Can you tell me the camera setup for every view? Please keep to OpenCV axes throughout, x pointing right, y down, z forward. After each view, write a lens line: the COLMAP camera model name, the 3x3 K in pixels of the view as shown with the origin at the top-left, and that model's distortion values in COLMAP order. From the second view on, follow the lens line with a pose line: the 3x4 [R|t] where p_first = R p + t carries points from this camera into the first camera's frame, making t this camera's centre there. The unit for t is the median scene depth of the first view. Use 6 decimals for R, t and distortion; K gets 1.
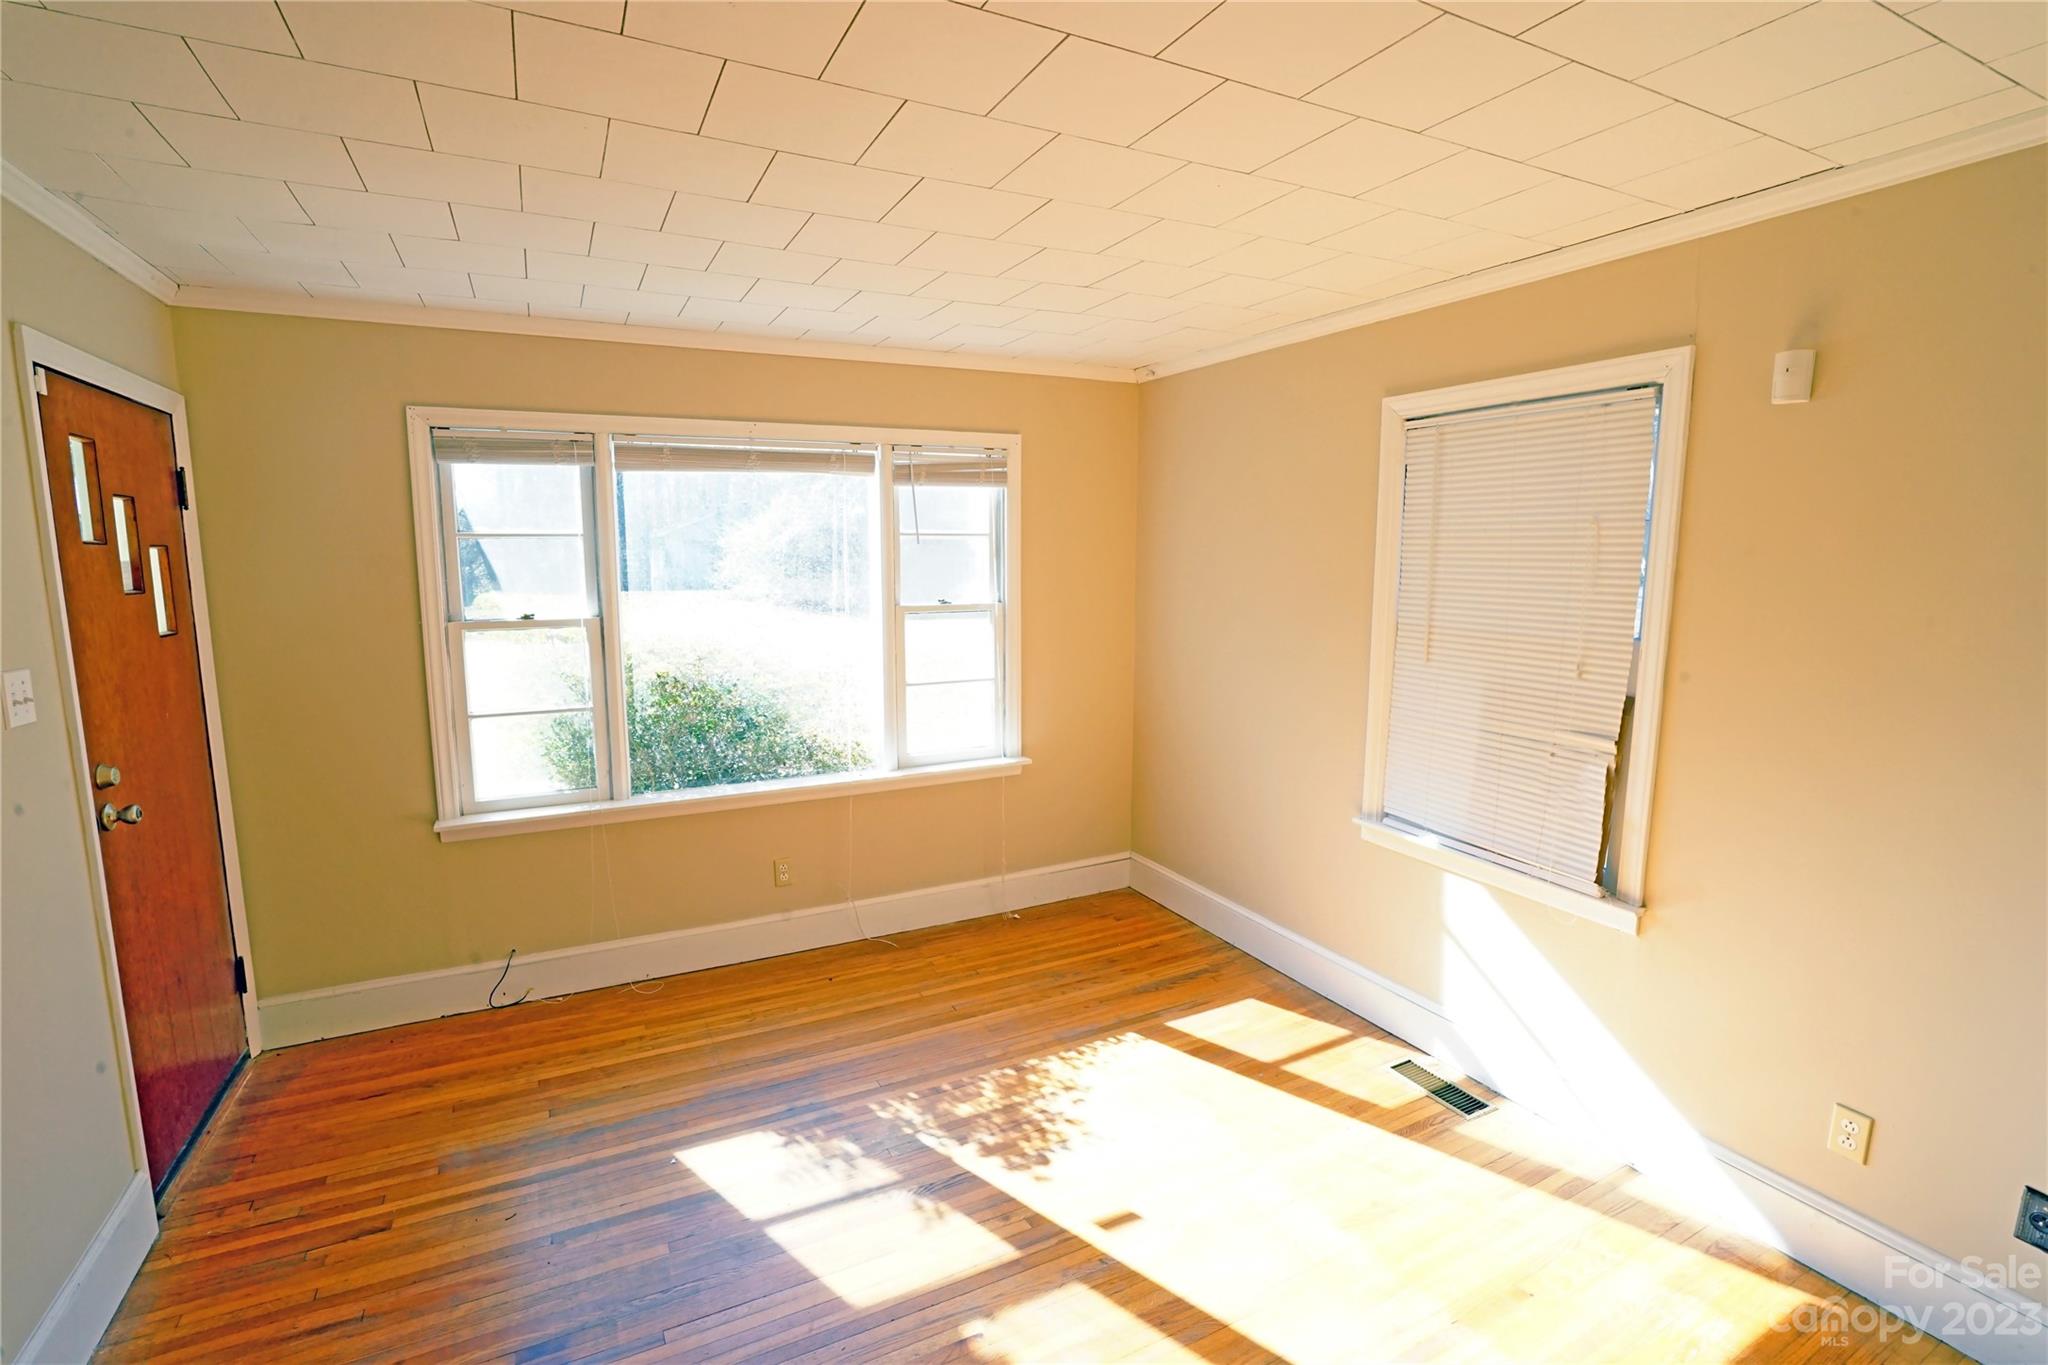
lens RADIAL K [[944.1, 0, 1020.6], [0, 944.1, 679.9], [0, 0, 1]] dist [-0.056641, 0.018971]
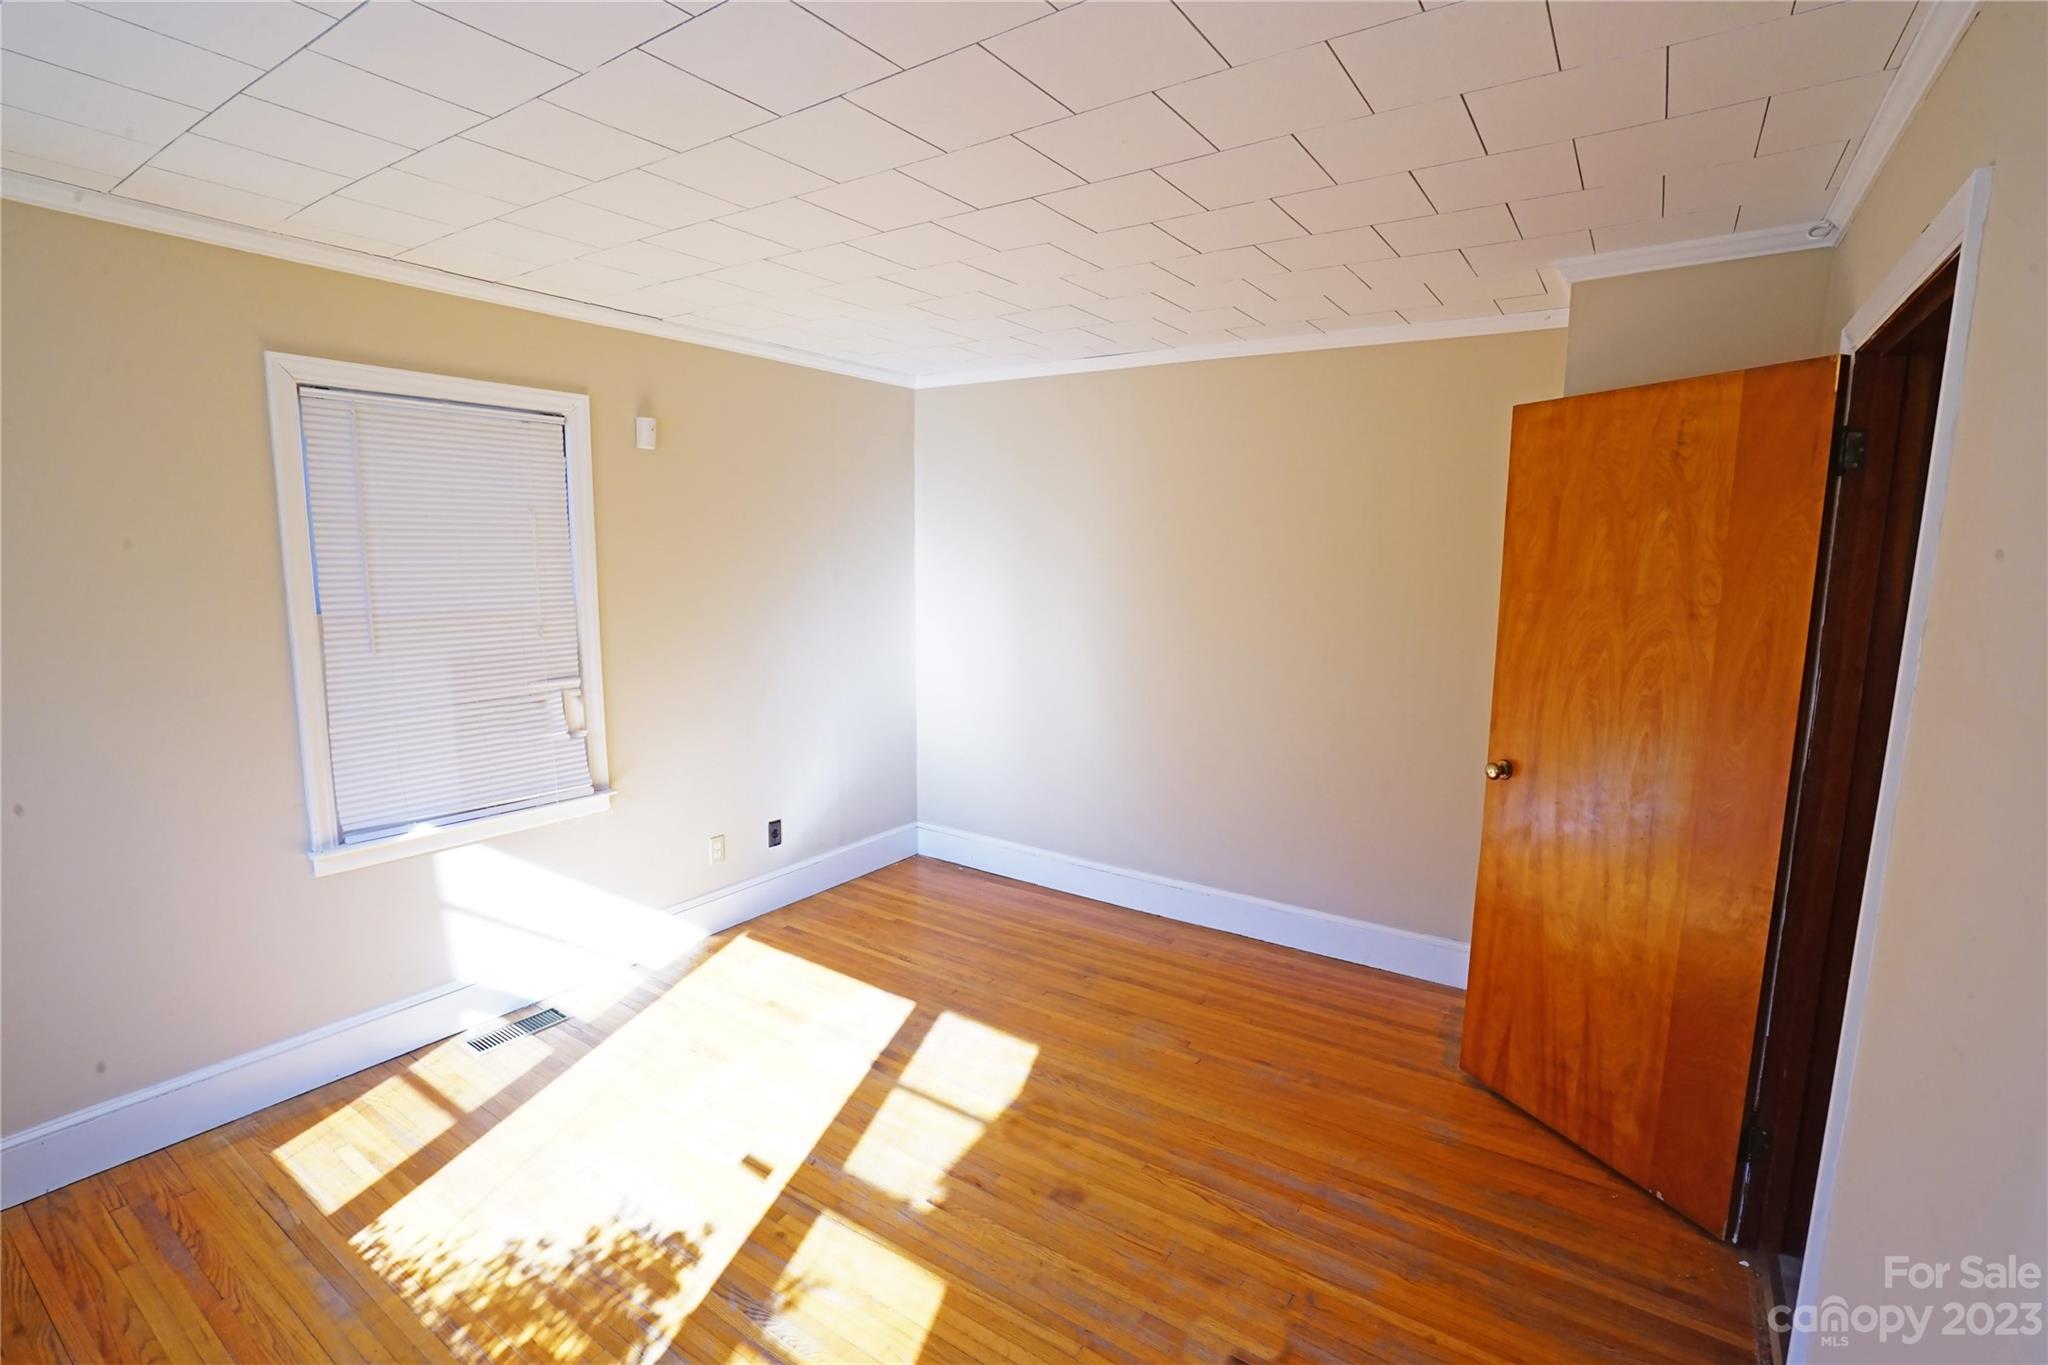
lens RADIAL K [[944.1, 0, 1024.8], [0, 944.1, 676.3], [0, 0, 1]] dist [-0.056641, 0.018971]
pose [[-0.482124, -0.126310, 0.866950, -0.737562], [0.107055, 0.973643, 0.201390, -0.121674], [-0.869537, 0.189906, -0.455895, 0.912688]]
